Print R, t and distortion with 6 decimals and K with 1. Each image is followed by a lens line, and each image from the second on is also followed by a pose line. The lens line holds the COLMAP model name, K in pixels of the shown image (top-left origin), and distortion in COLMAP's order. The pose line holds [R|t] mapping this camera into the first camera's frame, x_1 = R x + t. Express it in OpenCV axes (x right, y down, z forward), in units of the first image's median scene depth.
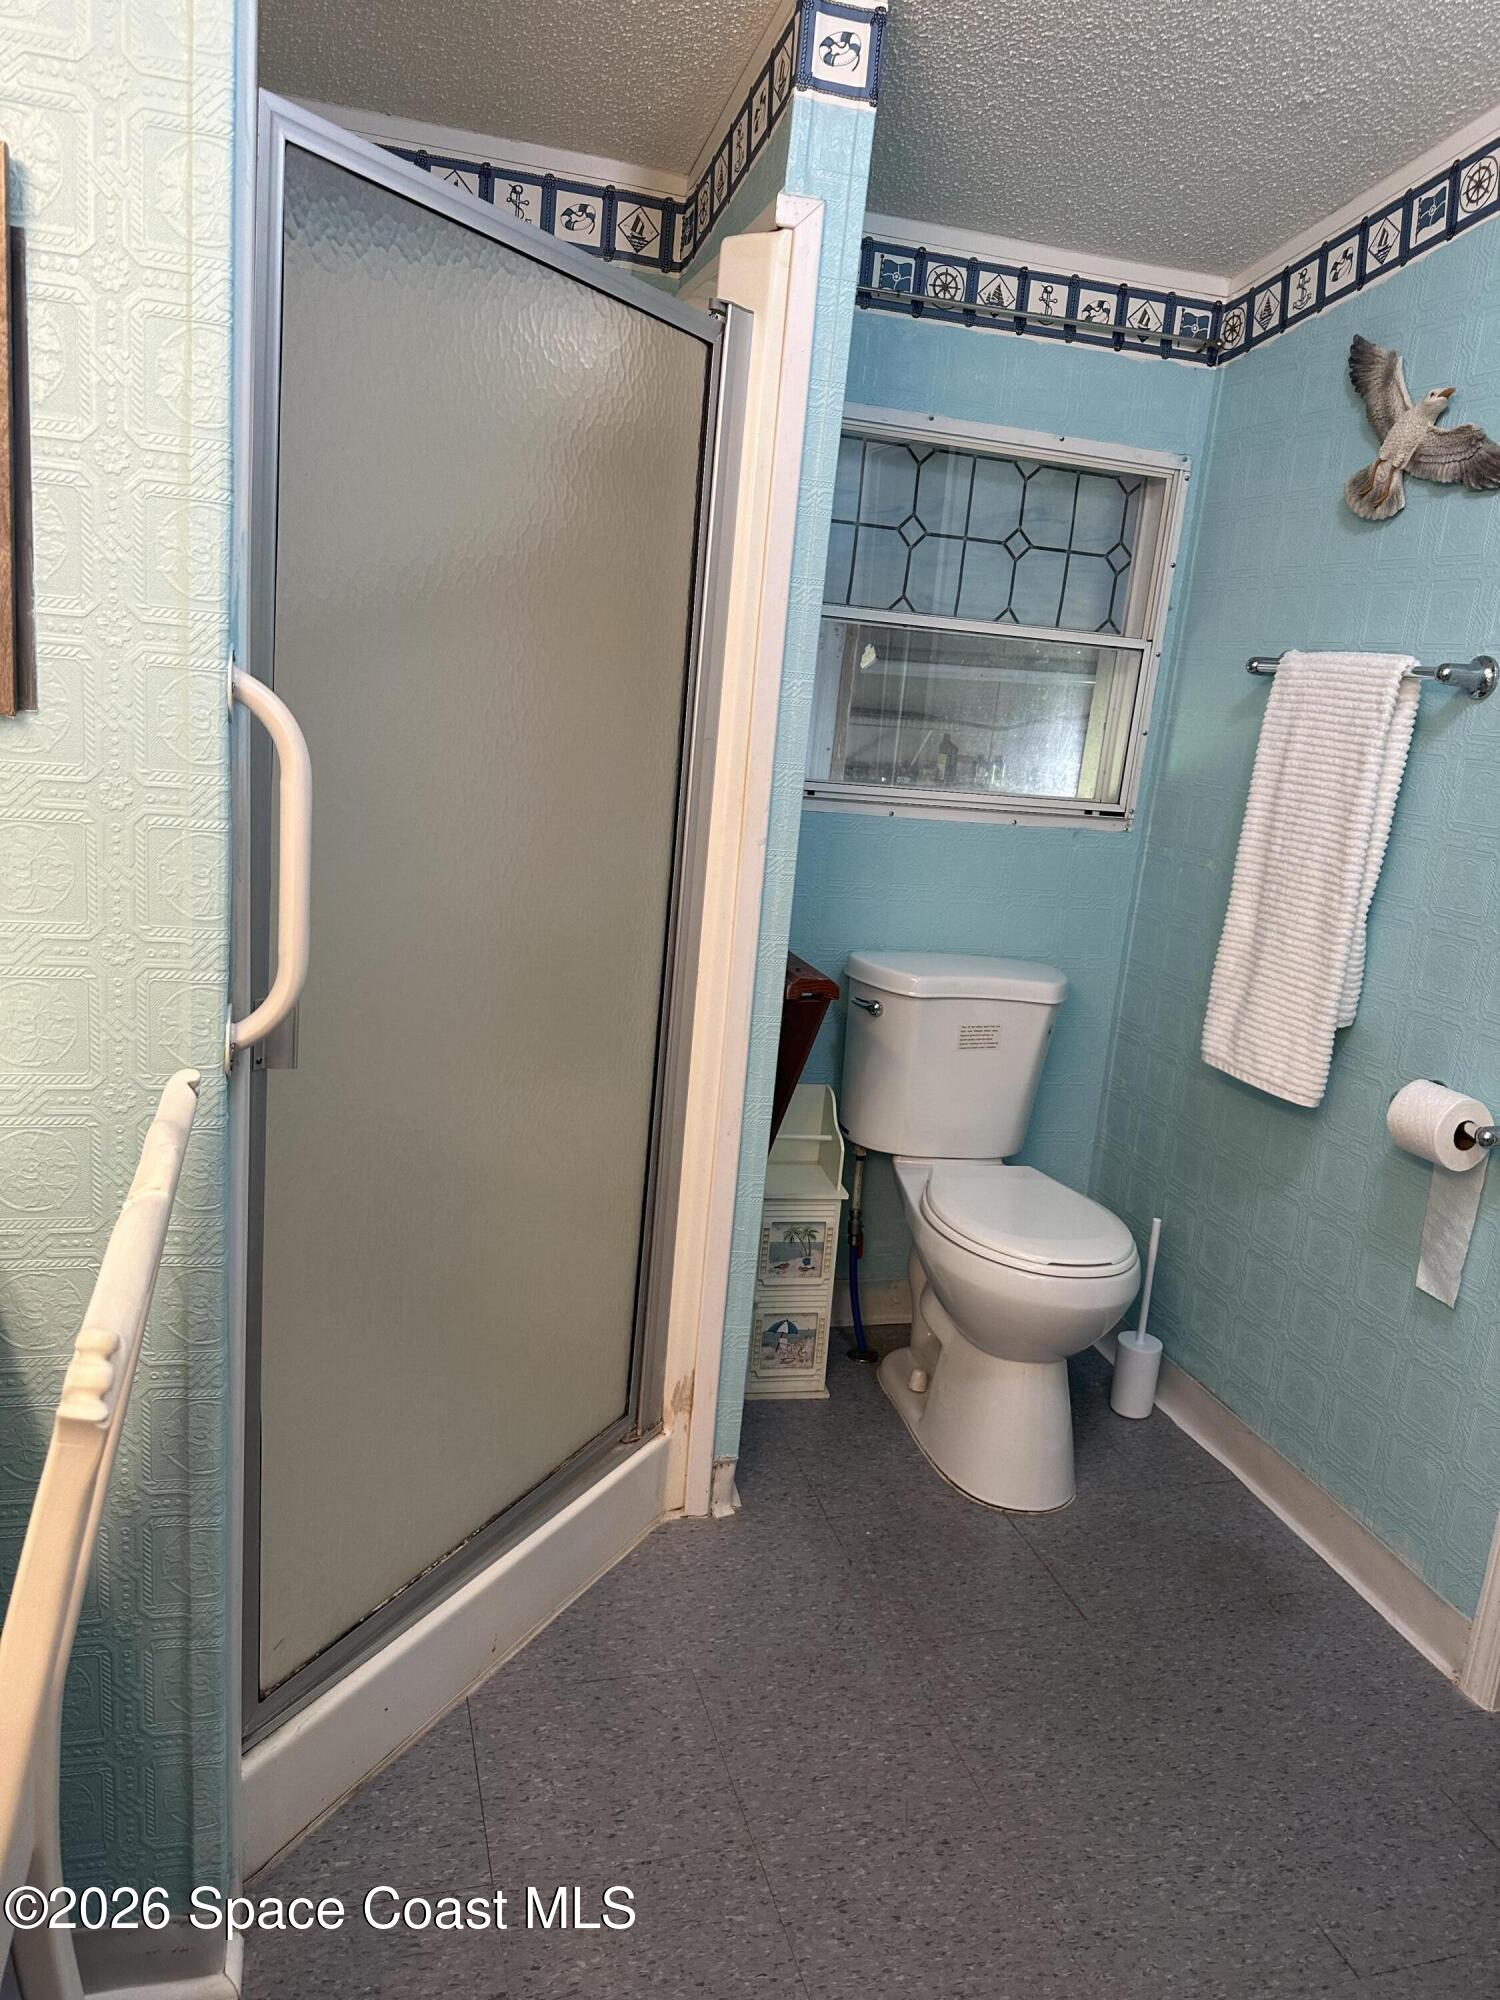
lens RADIAL K [[1412.0, 0, 749.0], [0, 1412.0, 995.7], [0, 0, 1]] dist [0.011323, -0.019540]
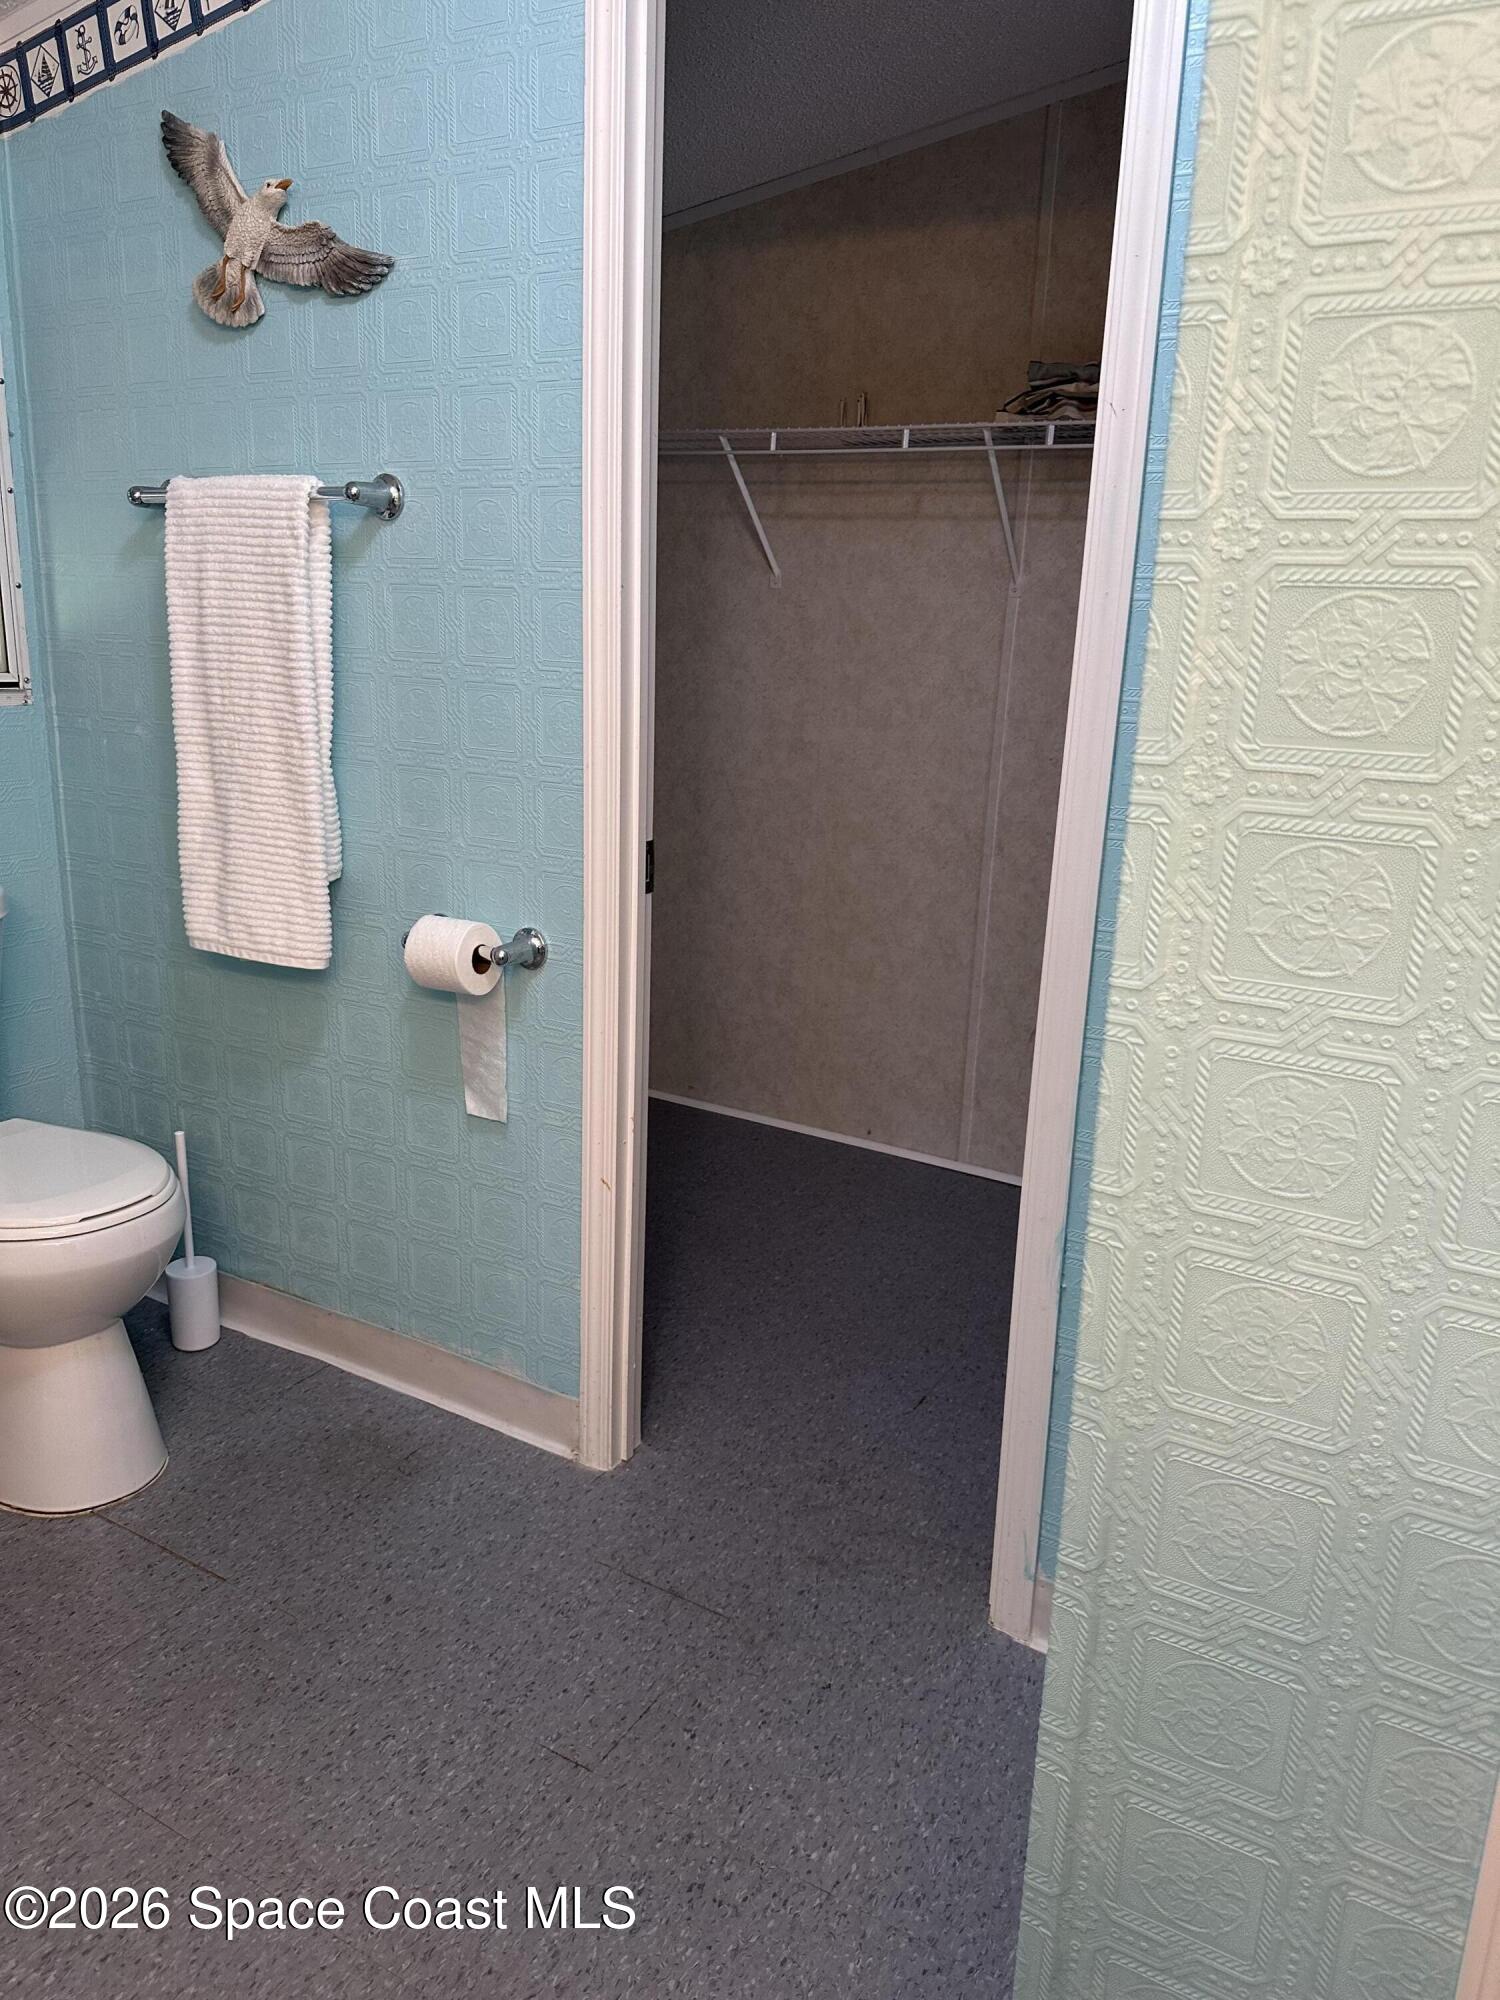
lens RADIAL K [[1412.0, 0, 750.1], [0, 1412.0, 995.3], [0, 0, 1]] dist [0.011323, -0.019540]
pose [[0.720181, -0.240859, 0.650636, -0.016116], [0.187000, 0.970486, 0.152277, 0.005492], [-0.668110, 0.012002, 0.743966, 0.102210]]
